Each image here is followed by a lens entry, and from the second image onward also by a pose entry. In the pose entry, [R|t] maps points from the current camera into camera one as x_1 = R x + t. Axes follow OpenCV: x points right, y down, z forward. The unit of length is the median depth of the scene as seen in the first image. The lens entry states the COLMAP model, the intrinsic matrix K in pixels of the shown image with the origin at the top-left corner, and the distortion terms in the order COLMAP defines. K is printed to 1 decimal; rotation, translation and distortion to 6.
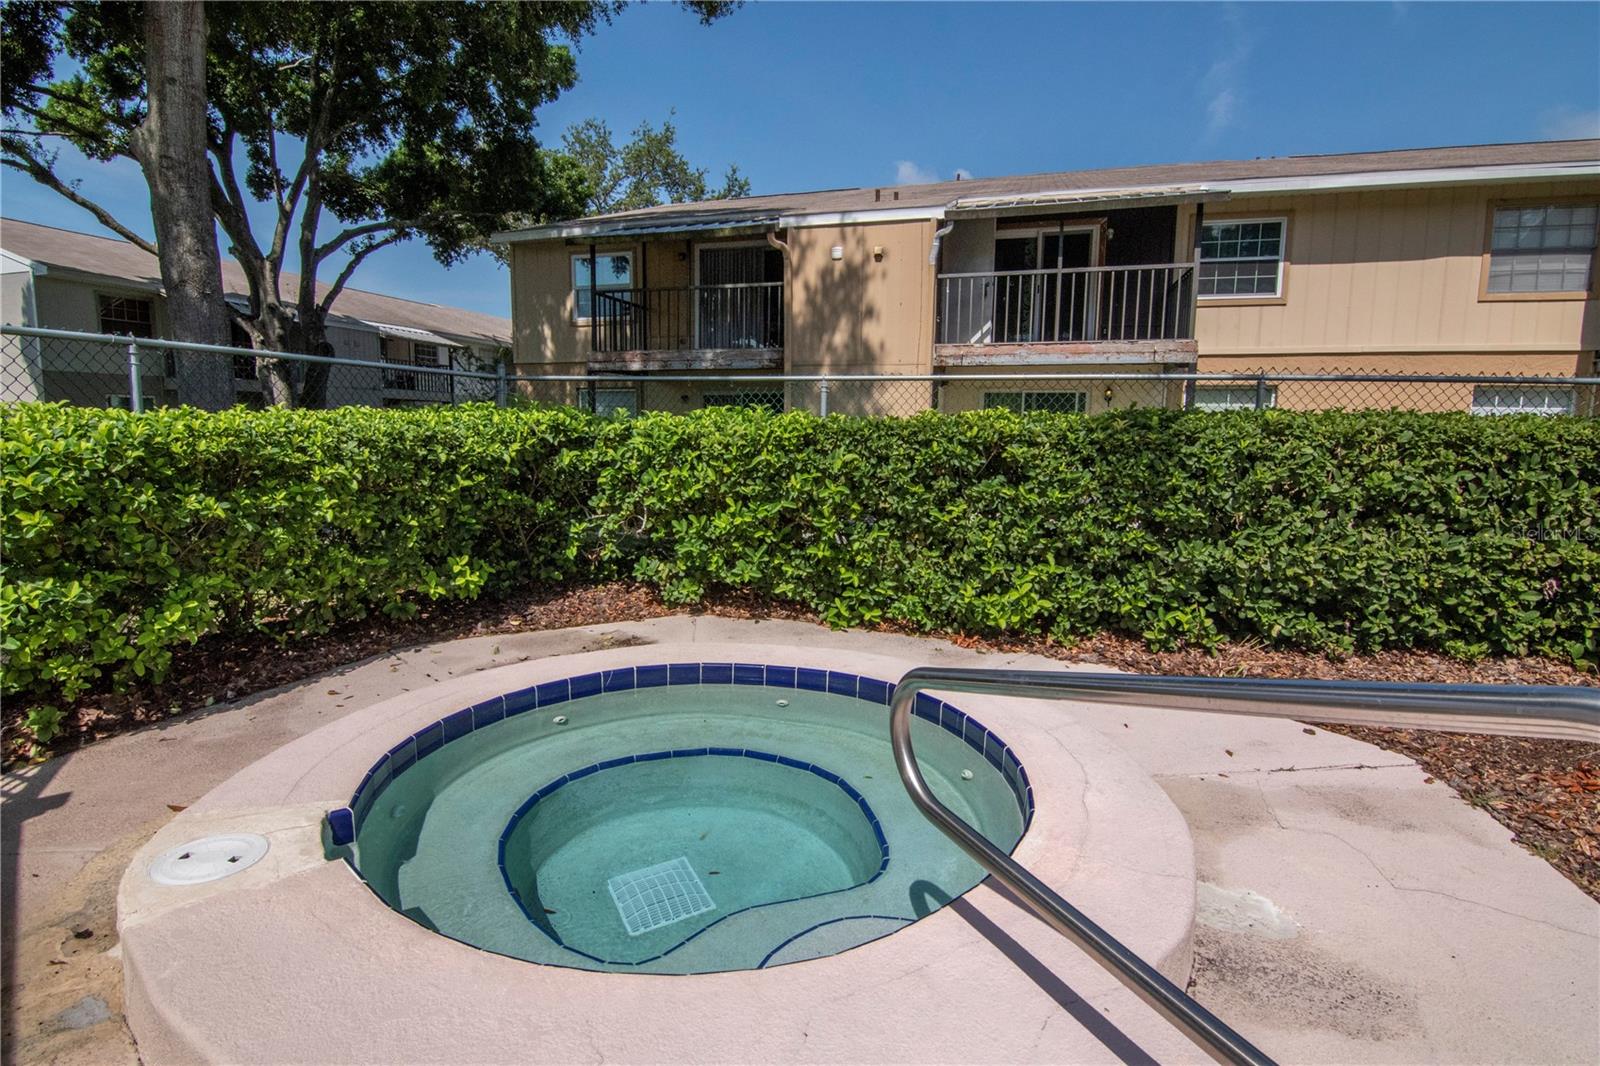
lens RADIAL K [[801.8, 0, 800.0], [0, 801.8, 533.0], [0, 0, 1]] dist [0.003909, -0.016575]
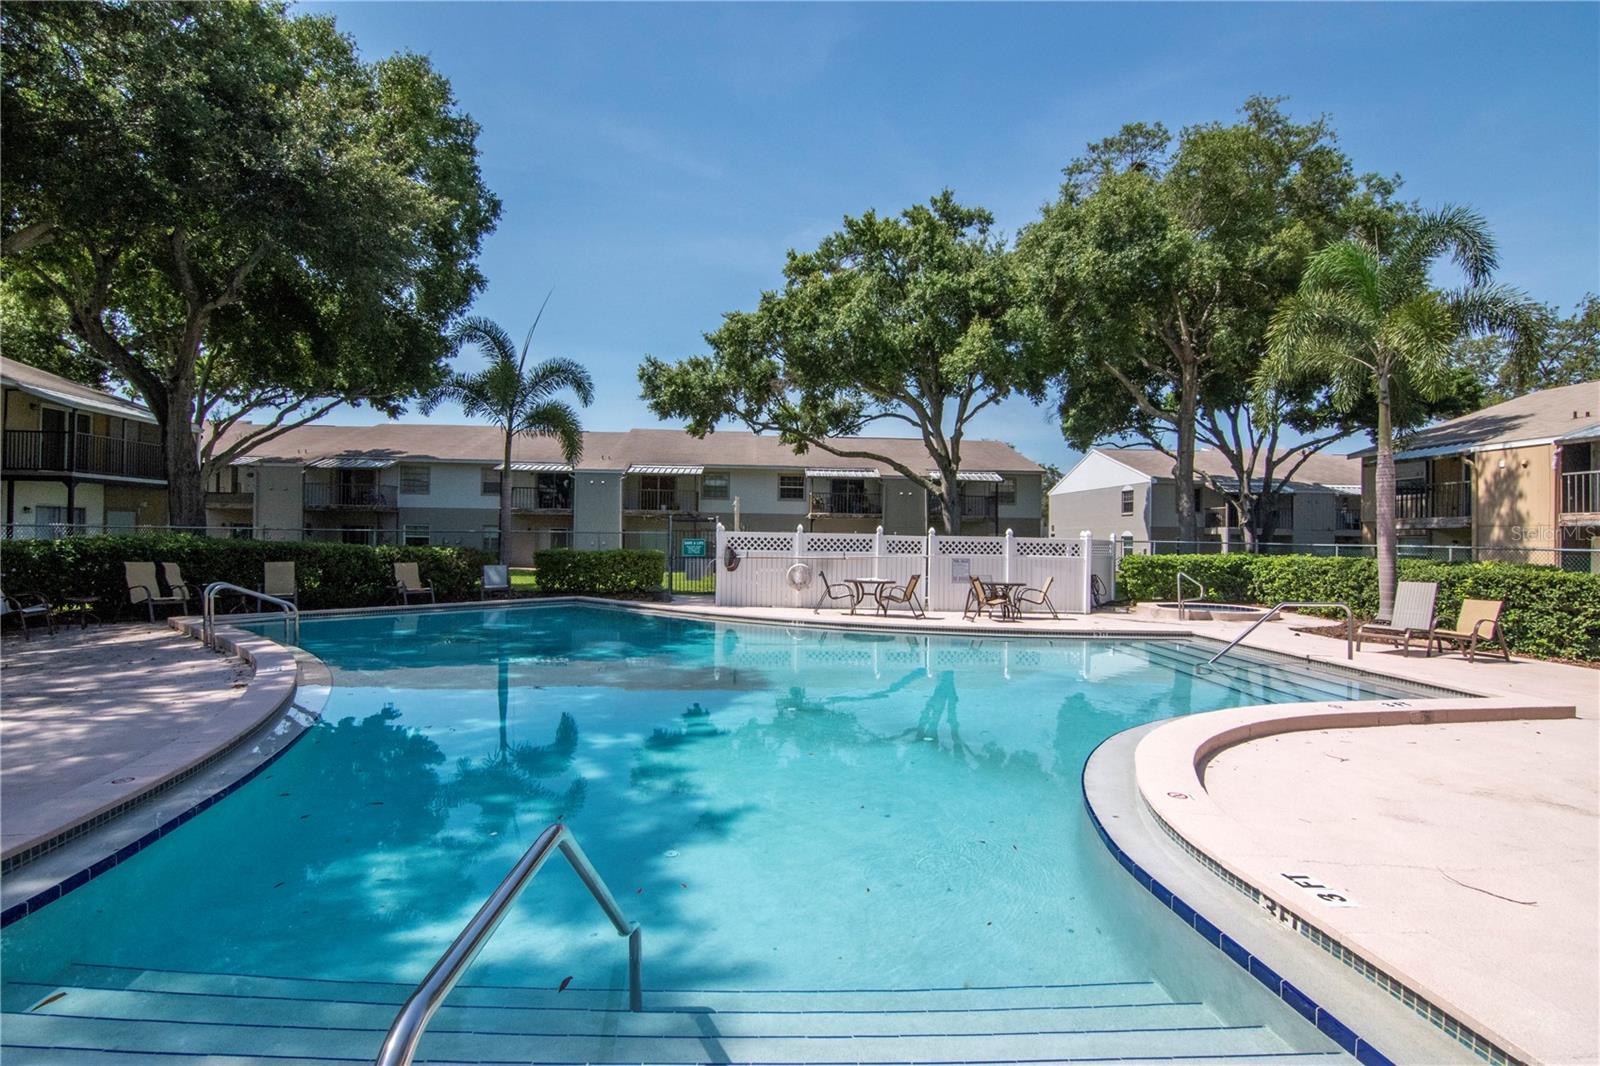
lens RADIAL K [[801.8, 0, 800.0], [0, 801.8, 533.0], [0, 0, 1]] dist [0.003909, -0.016575]
pose [[0.380255, -0.013031, -0.924790, 1.084335], [-0.124994, 0.990003, -0.065345, 0.116082], [0.916396, 0.140441, 0.374825, -1.075233]]
